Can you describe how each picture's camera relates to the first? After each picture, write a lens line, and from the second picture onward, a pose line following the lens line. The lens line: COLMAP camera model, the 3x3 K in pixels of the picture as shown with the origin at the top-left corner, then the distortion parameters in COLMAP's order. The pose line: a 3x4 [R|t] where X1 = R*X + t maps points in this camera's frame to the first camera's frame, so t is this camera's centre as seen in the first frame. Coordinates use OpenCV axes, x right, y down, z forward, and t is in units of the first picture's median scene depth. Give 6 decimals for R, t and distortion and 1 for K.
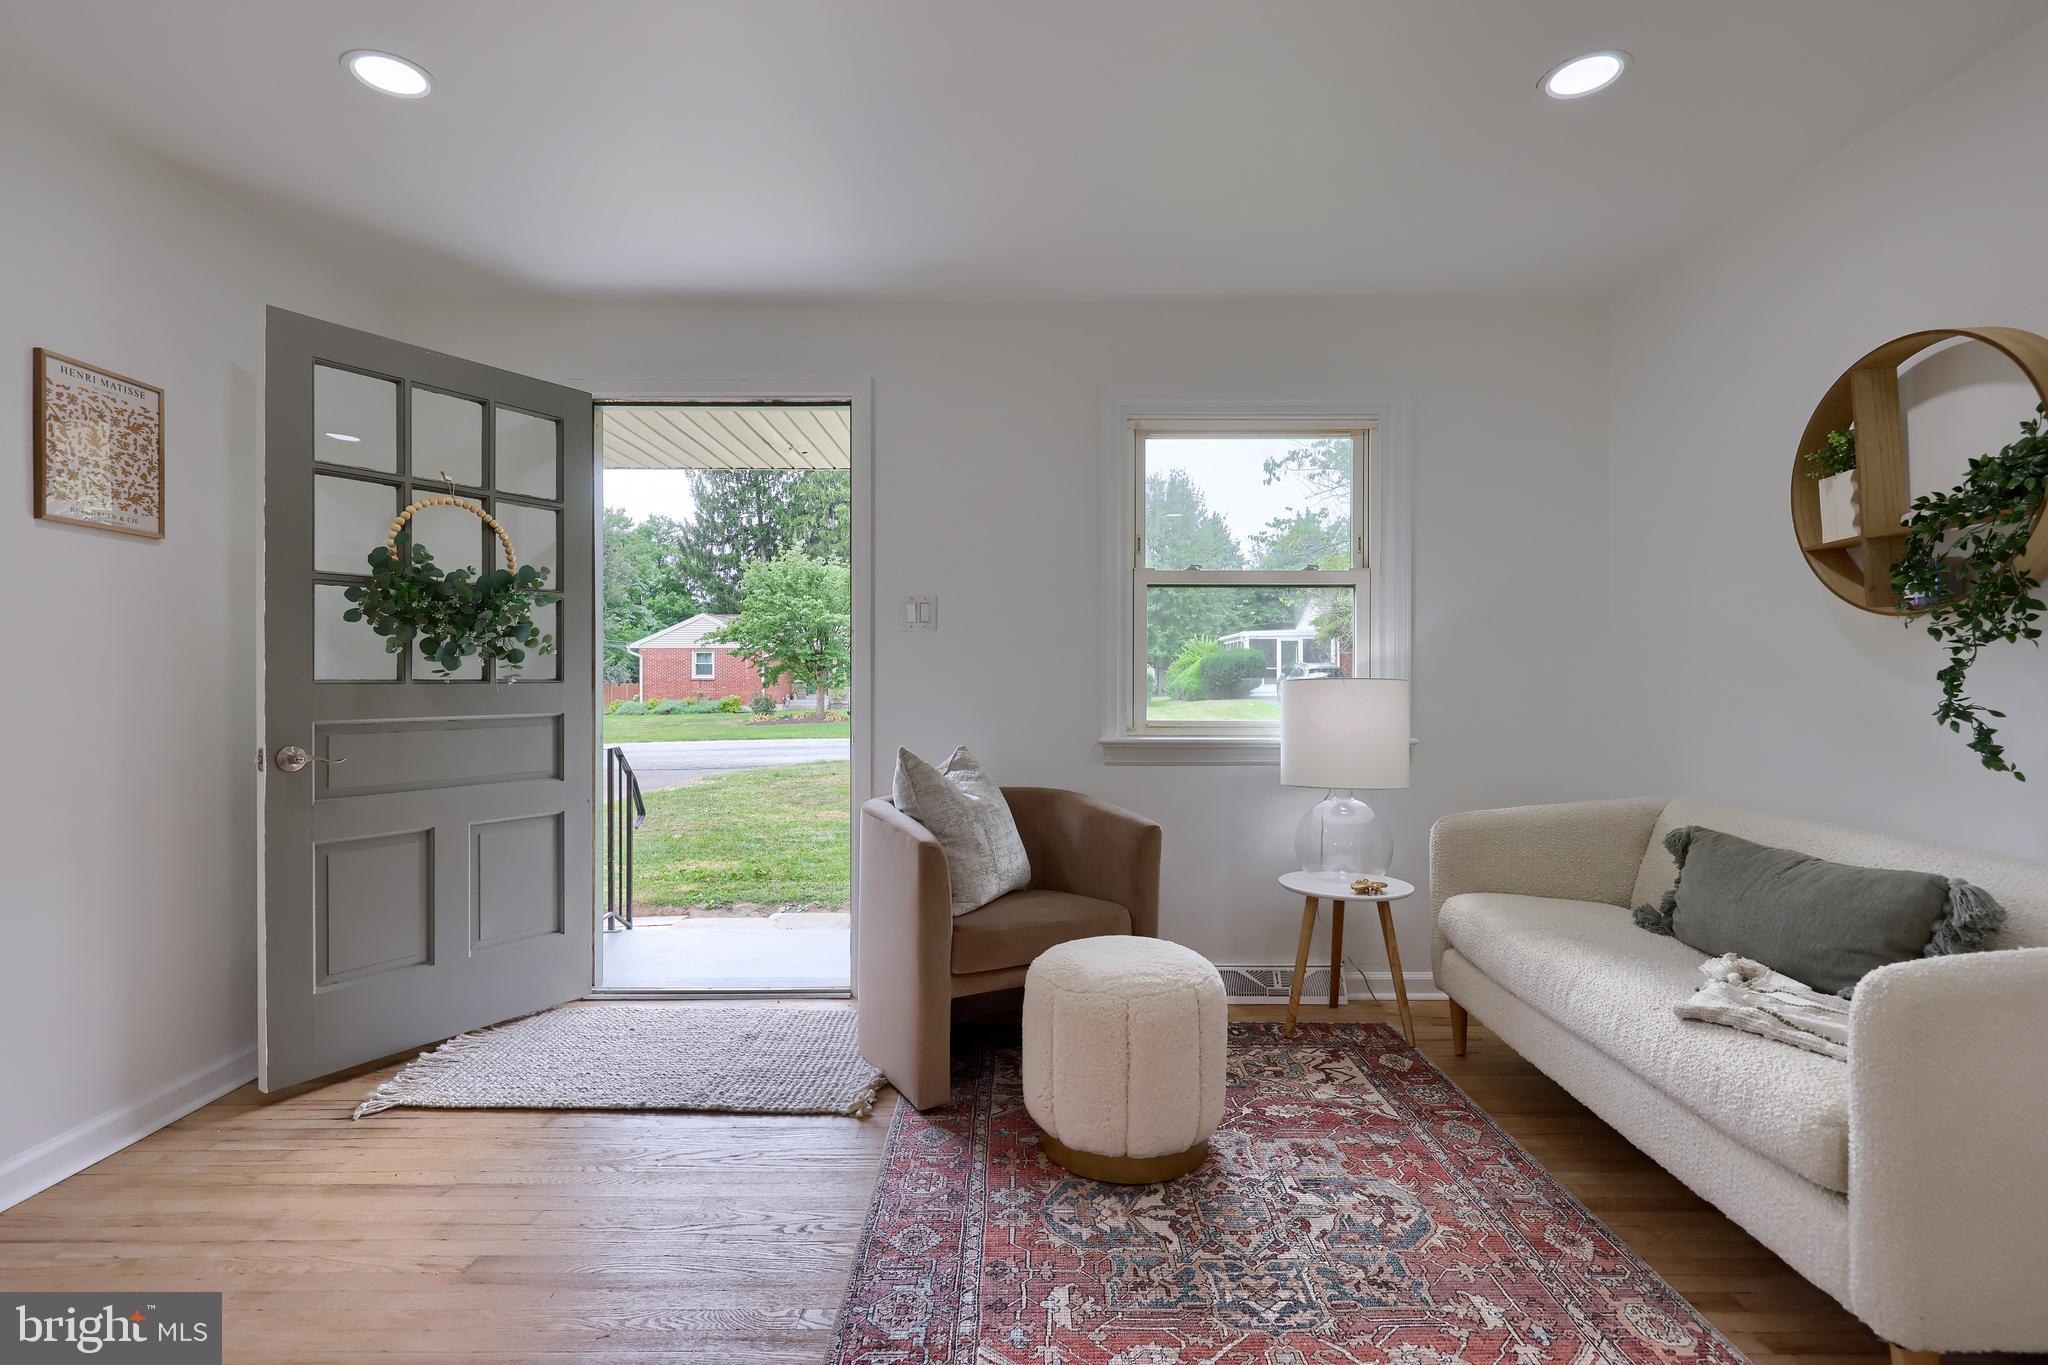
lens RADIAL K [[928.8, 0, 1024.6], [0, 928.8, 684.3], [0, 0, 1]] dist [-0.001035, -0.000082]
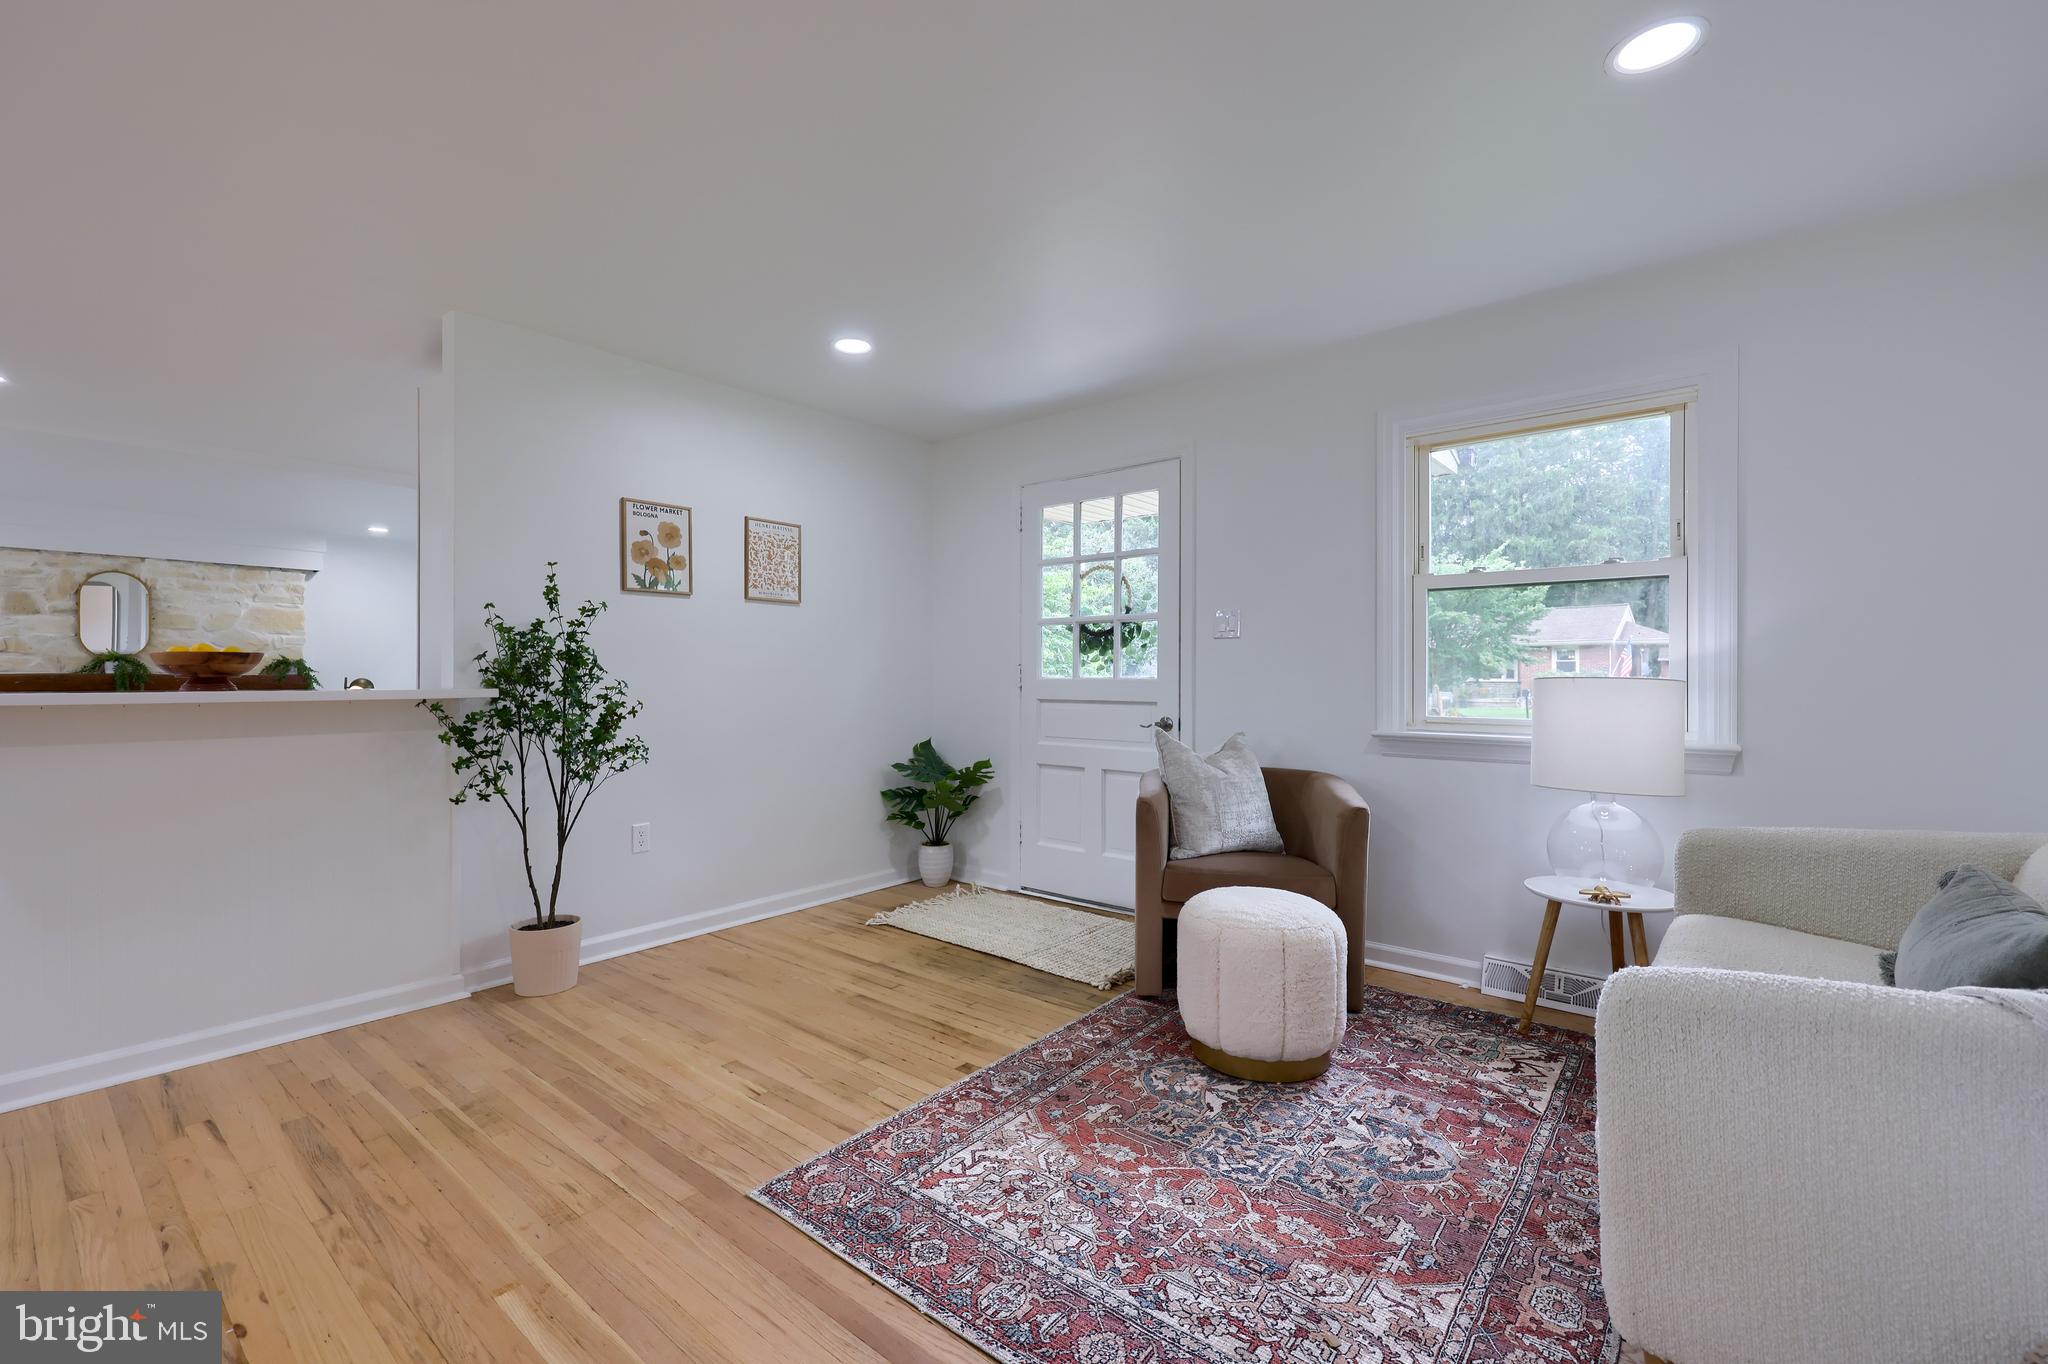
lens RADIAL K [[843.6, 0, 1016.6], [0, 843.6, 679.9], [0, 0, 1]] dist [-0.003626, -0.000617]
pose [[0.776022, 0.003809, -0.630695, 0.562741], [-0.005315, 0.999986, -0.000501, -0.000200], [0.630684, 0.003741, 0.776031, -0.073202]]
